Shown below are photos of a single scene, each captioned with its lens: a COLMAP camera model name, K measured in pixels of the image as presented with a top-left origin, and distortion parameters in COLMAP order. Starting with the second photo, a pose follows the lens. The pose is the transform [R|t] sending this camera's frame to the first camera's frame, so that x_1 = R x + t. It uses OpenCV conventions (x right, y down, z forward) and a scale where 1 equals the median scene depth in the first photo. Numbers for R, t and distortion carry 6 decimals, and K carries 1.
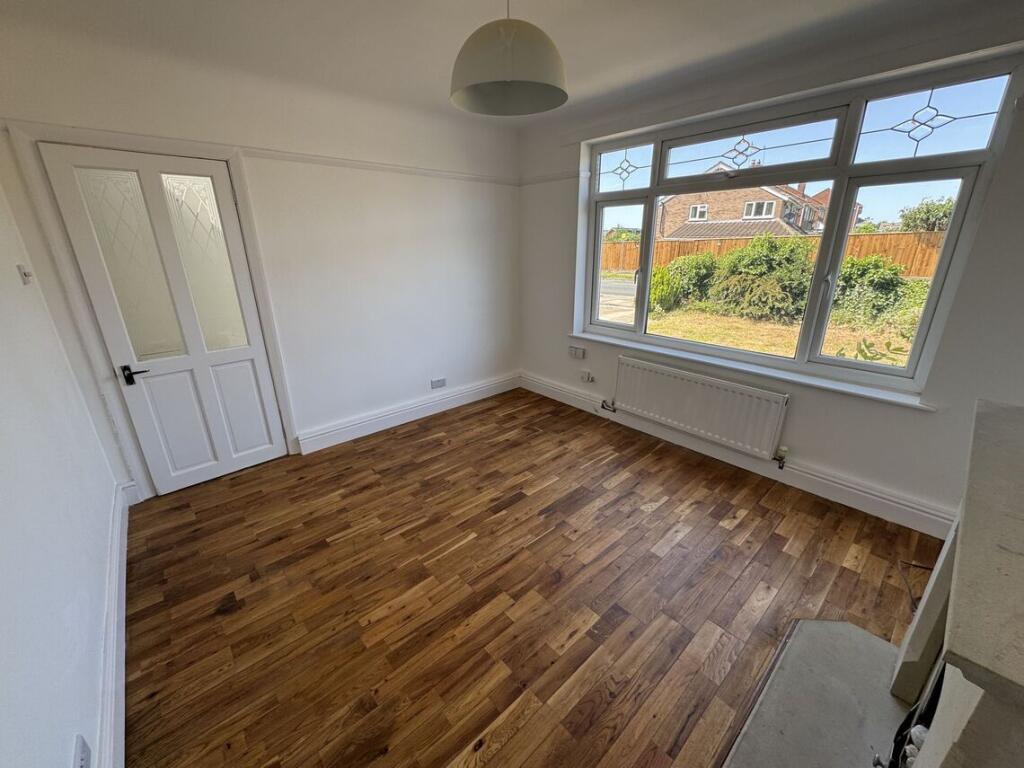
lens RADIAL K [[406.8, 0, 511.6], [0, 406.8, 382.7], [0, 0, 1]] dist [-0.000681, -0.000309]
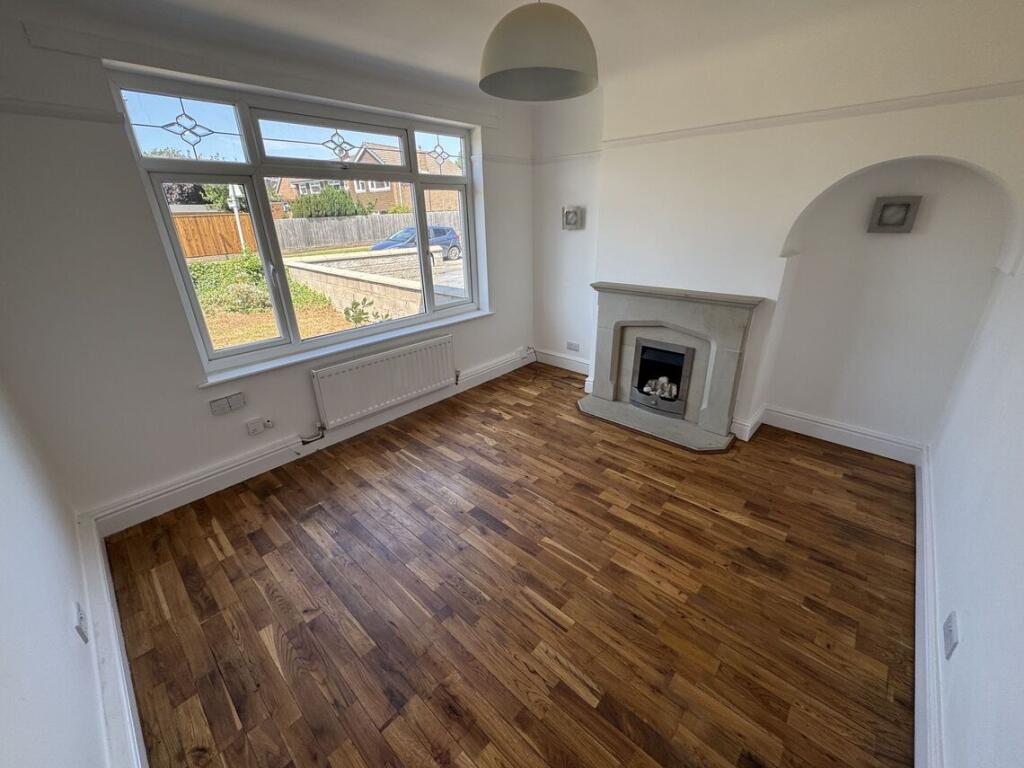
lens RADIAL K [[406.8, 0, 511.6], [0, 406.8, 382.7], [0, 0, 1]] dist [-0.000681, -0.000309]
pose [[-0.098423, -0.371166, 0.923336, -0.762032], [0.348675, 0.856162, 0.381330, -0.307227], [-0.932062, 0.359475, 0.045151, 0.822542]]
